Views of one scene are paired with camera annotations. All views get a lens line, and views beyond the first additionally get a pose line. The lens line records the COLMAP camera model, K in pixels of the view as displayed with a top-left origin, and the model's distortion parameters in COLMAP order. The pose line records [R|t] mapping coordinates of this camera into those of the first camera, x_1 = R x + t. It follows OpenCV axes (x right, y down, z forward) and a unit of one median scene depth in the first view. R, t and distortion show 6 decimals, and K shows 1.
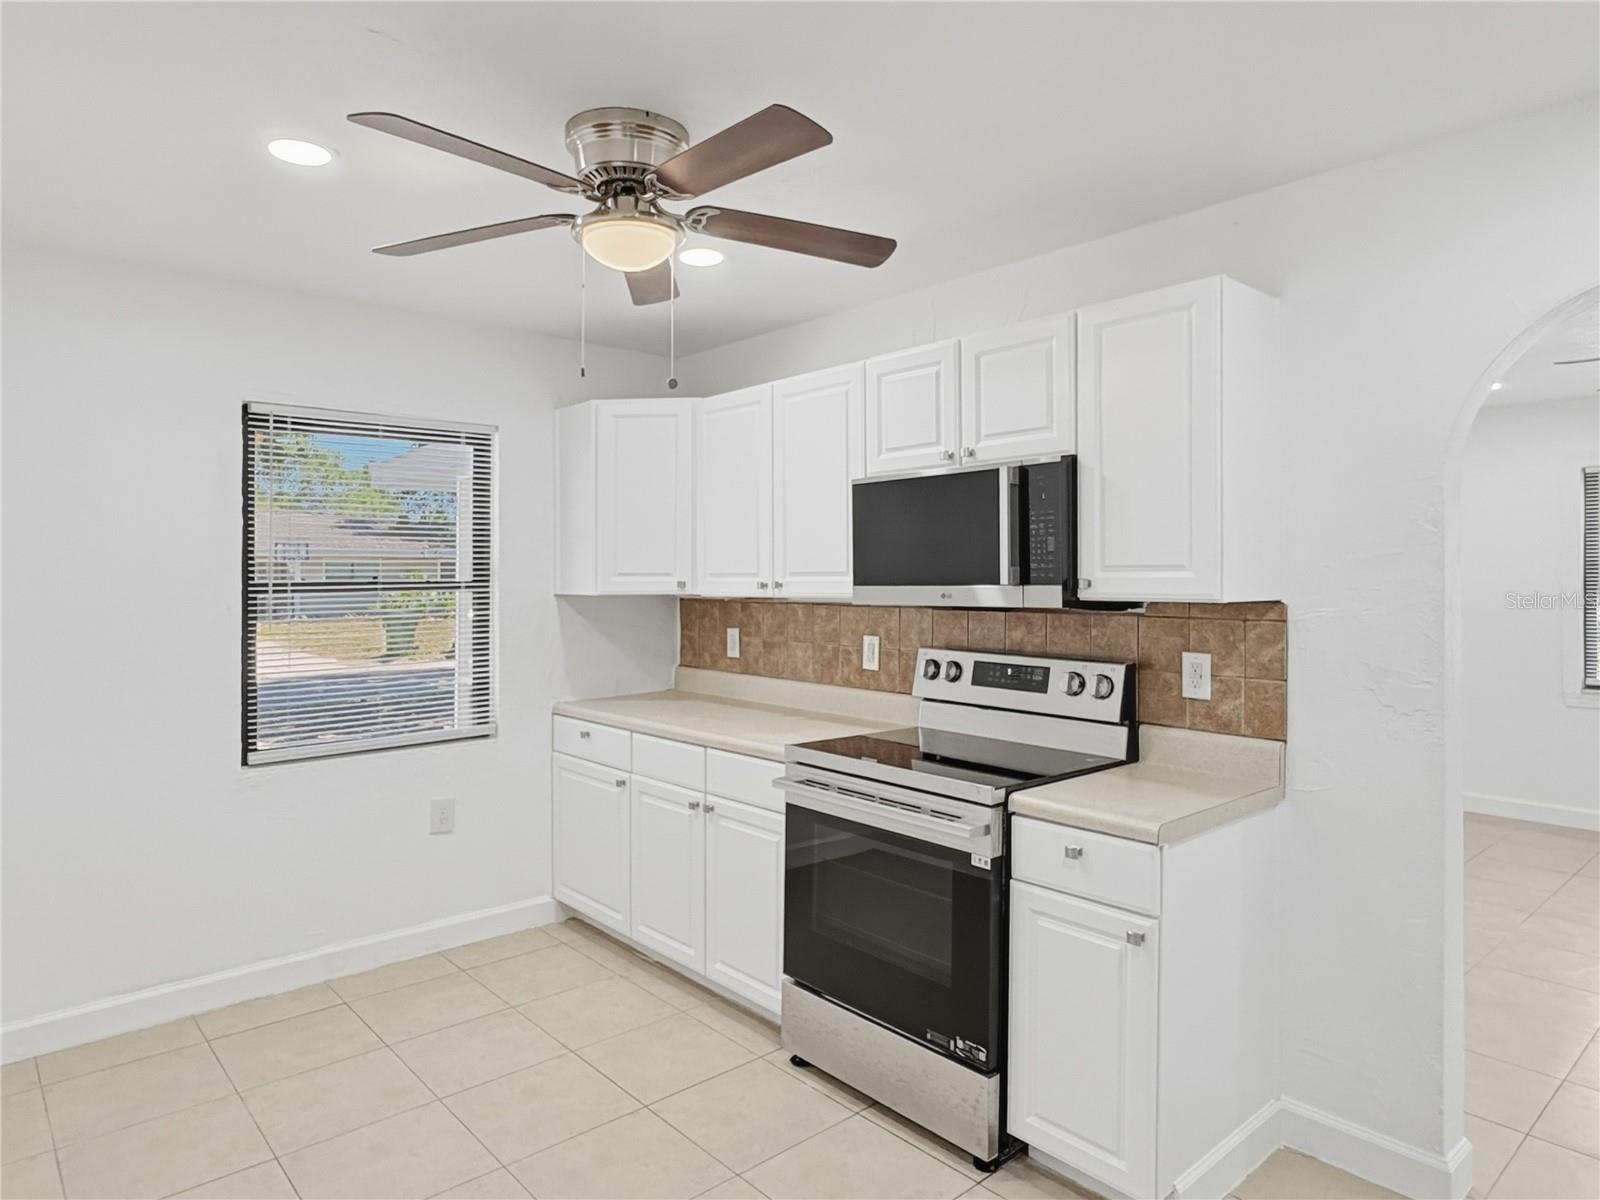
lens RADIAL K [[961.7, 0, 813.6], [0, 961.7, 595.0], [0, 0, 1]] dist [-0.002693, -0.000508]
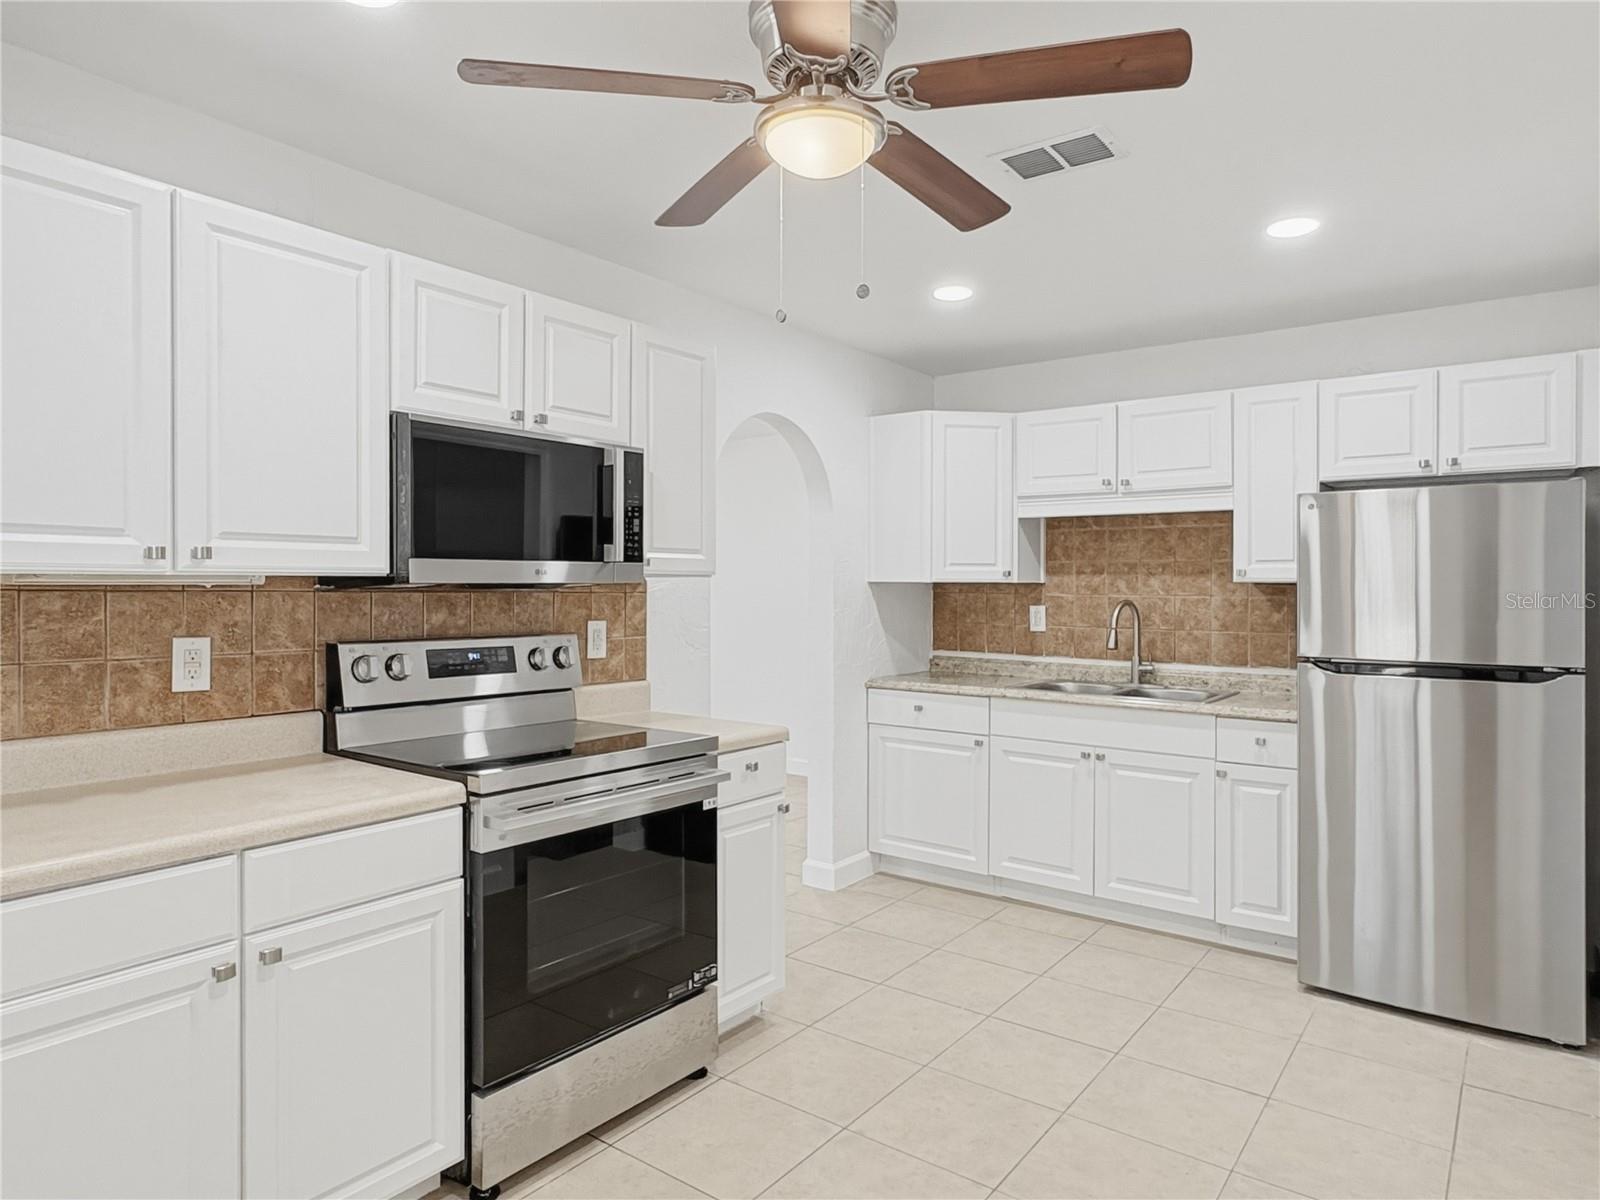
lens RADIAL K [[961.7, 0, 813.6], [0, 961.7, 595.0], [0, 0, 1]] dist [-0.002693, -0.000508]
pose [[-0.187102, -0.011731, 0.982270, -0.772435], [0.010556, 0.999847, 0.013952, 0.011960], [-0.982284, 0.012980, -0.186949, 0.868232]]
